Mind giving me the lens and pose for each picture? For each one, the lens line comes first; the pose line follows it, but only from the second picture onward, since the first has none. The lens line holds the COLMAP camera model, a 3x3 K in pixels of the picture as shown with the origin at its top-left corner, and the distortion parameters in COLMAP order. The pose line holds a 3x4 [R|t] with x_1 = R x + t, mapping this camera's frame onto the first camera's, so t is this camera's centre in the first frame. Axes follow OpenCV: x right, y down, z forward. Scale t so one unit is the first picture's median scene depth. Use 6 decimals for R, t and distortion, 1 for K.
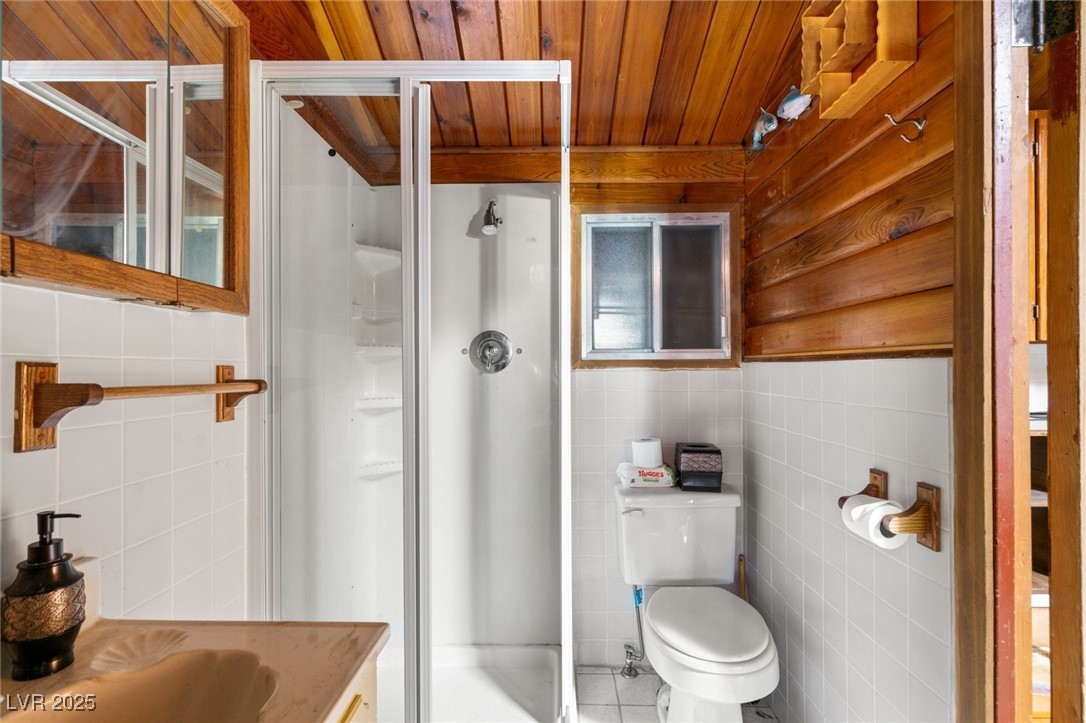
lens RADIAL K [[491.8, 0, 543.0], [0, 491.8, 361.5], [0, 0, 1]] dist [0.001656, -0.000148]
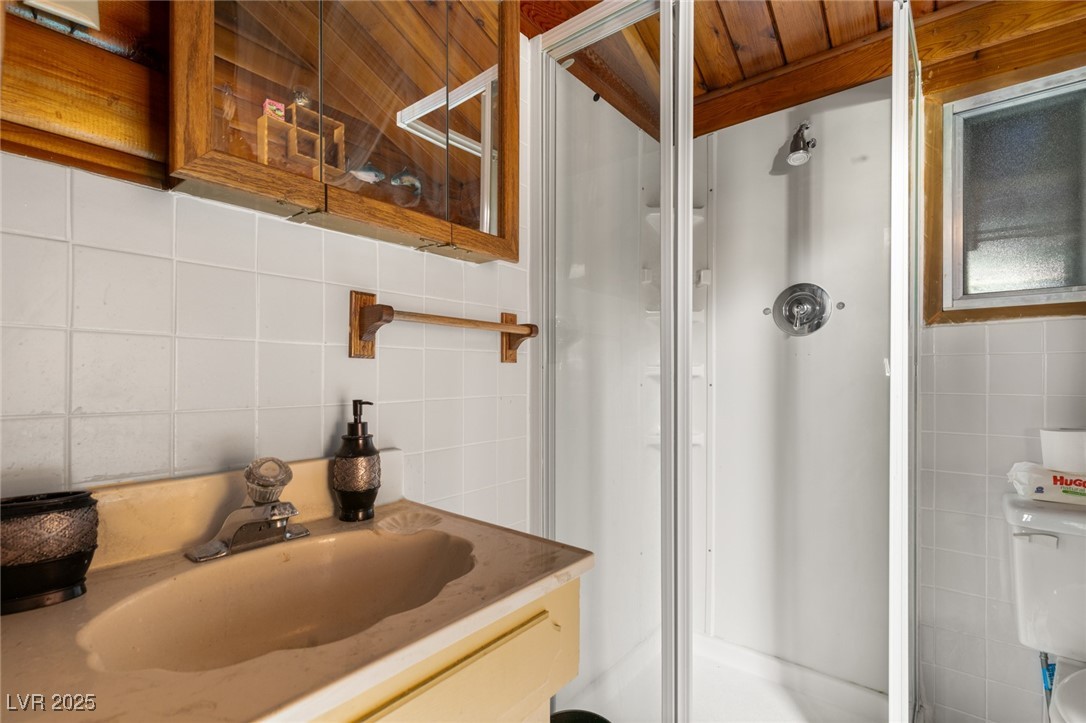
lens RADIAL K [[494.2, 0, 544.9], [0, 494.2, 370.8], [0, 0, 1]] dist [-0.001580, -0.001402]
pose [[0.785996, 0.003230, -0.618223, 0.108763], [0.003127, 0.999953, 0.009200, 0.119370], [0.618224, -0.009164, 0.785949, 0.149219]]
